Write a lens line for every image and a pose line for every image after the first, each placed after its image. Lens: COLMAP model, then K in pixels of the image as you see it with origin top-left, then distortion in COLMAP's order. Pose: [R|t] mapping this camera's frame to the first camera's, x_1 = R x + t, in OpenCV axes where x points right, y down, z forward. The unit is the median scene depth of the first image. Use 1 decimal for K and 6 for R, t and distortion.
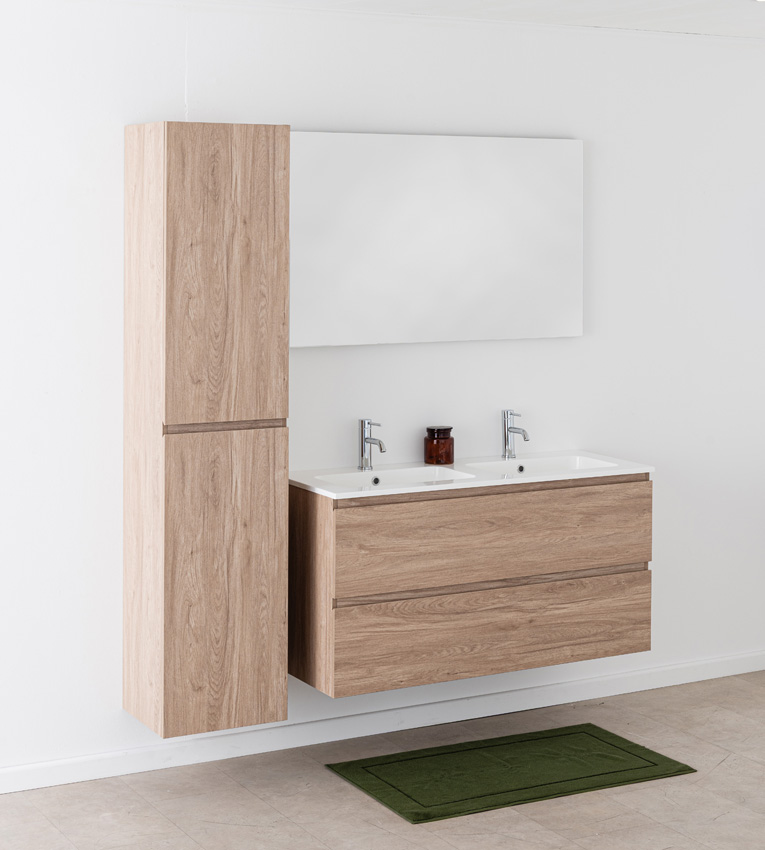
lens RADIAL K [[1707.7, 0, 412.1], [0, 1707.7, 241.0], [0, 0, 1]] dist [0.009421, 0.000000]
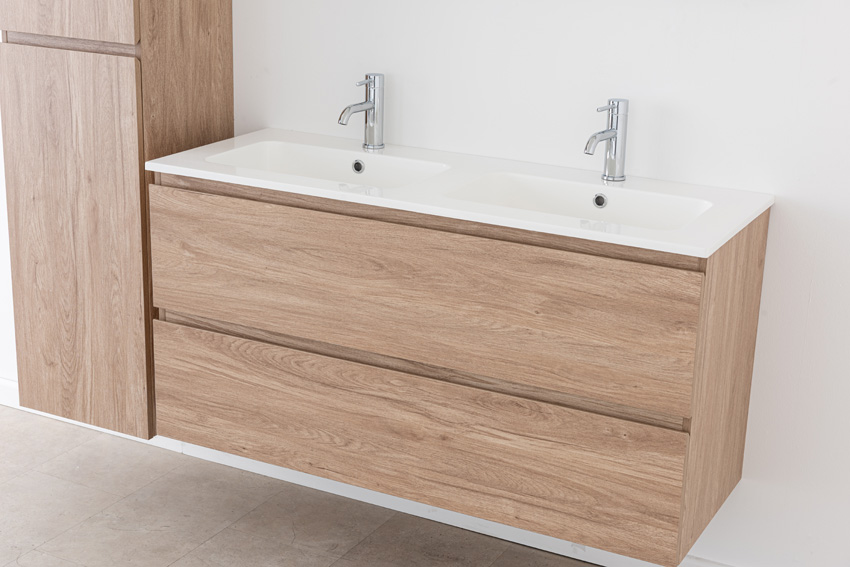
lens RADIAL K [[1369.9, 0, 422.4], [0, 1369.9, 288.3], [0, 0, 1]] dist [0.024489, 0.000000]
pose [[0.542882, 0.261196, -0.798158, 0.455271], [-0.037878, 0.957052, 0.287430, 0.031365], [0.838954, -0.125808, 0.529461, 0.761060]]
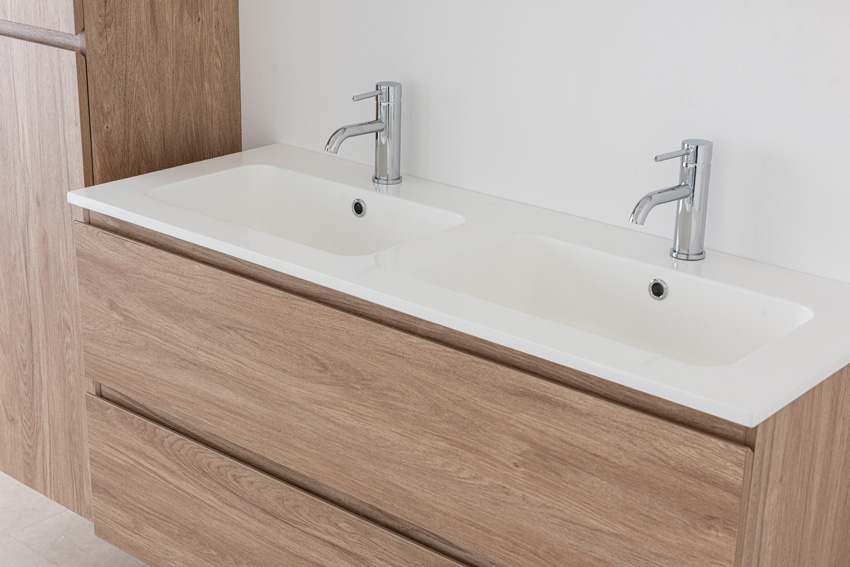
lens RADIAL K [[1369.9, 0, 426.6], [0, 1369.9, 286.1], [0, 0, 1]] dist [0.024489, 0.000000]
pose [[0.342204, 0.319492, -0.883641, 0.361318], [-0.034977, 0.944097, 0.327806, 0.031418], [0.938975, -0.081269, 0.334249, 0.921547]]
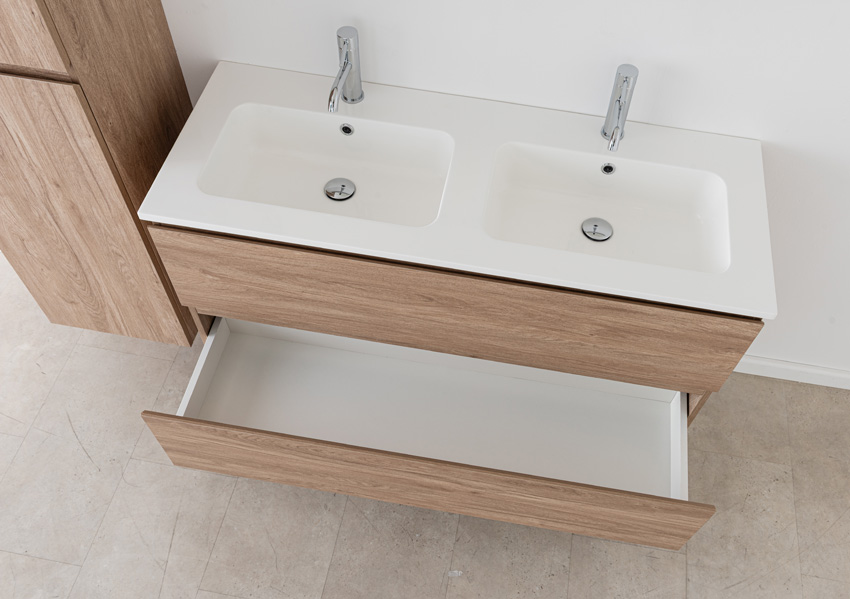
lens RADIAL K [[773.7, 0, 463.4], [0, 773.7, 299.6], [0, 0, 1]] dist [-0.015413, -0.002169]
pose [[0.781832, 0.531693, -0.325640, 0.151587], [-0.058736, 0.582773, 0.810509, -0.067416], [0.620716, -0.614555, 0.486861, 0.879803]]
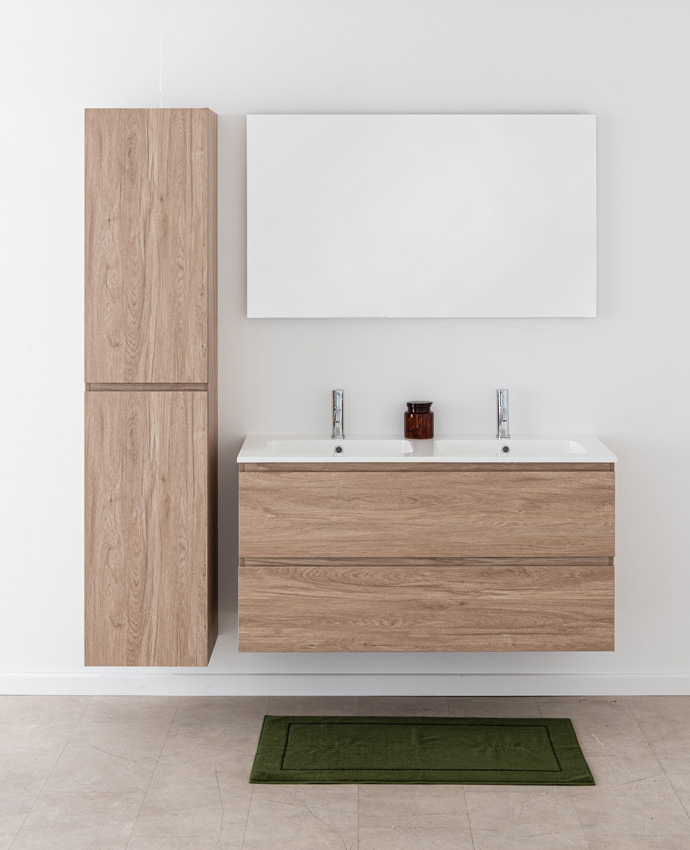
lens RADIAL K [[1543.3, 0, 357.7], [0, 1543.3, 214.9], [0, 0, 1]] dist [0.002497, 0.000000]
pose [[0.874006, -0.000059, -0.485915, 0.461784], [-0.003352, 0.999975, -0.006152, 0.004273], [0.485903, 0.007006, 0.873985, 0.196636]]
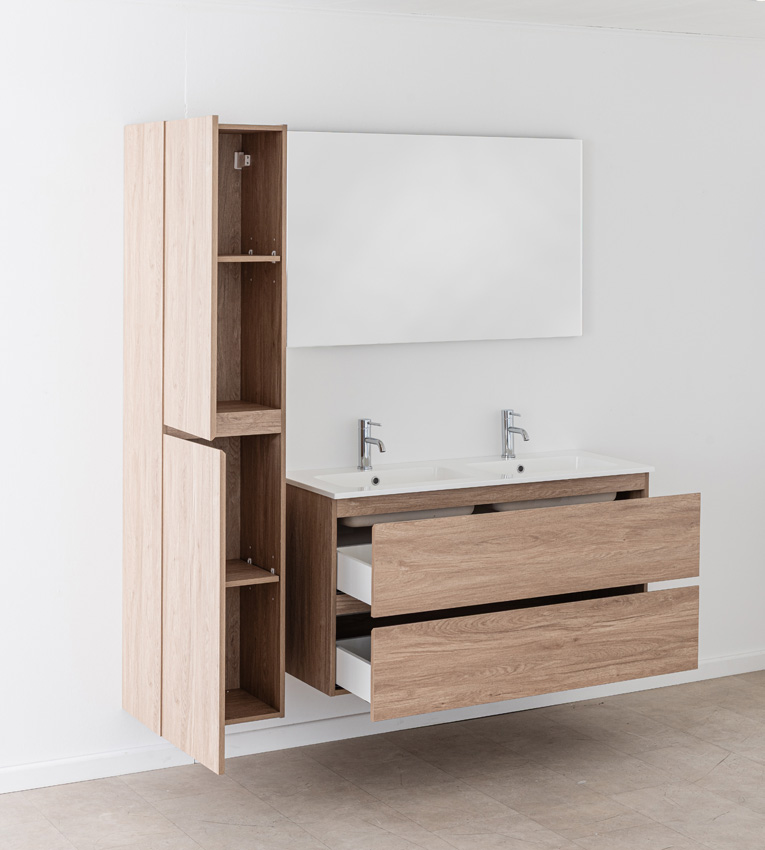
lens RADIAL K [[1707.7, 0, 418.5], [0, 1707.7, 248.2], [0, 0, 1]] dist [0.009421, 0.000000]
pose [[0.999990, 0.000362, 0.004436, -0.023894], [-0.000381, 0.999991, 0.004198, -0.001597], [-0.004435, -0.004200, 0.999981, 0.041960]]
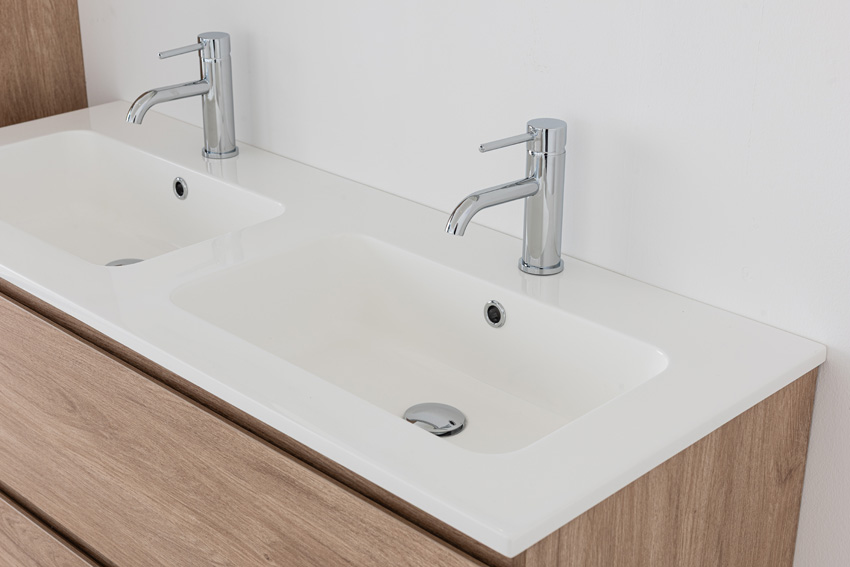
lens RADIAL K [[1369.9, 0, 429.5], [0, 1369.9, 279.4], [0, 0, 1]] dist [0.024489, 0.000000]
pose [[0.273340, 0.380791, -0.883336, 0.305619], [-0.015740, 0.919956, 0.391706, 0.032520], [0.961789, -0.093165, 0.257455, 1.013212]]
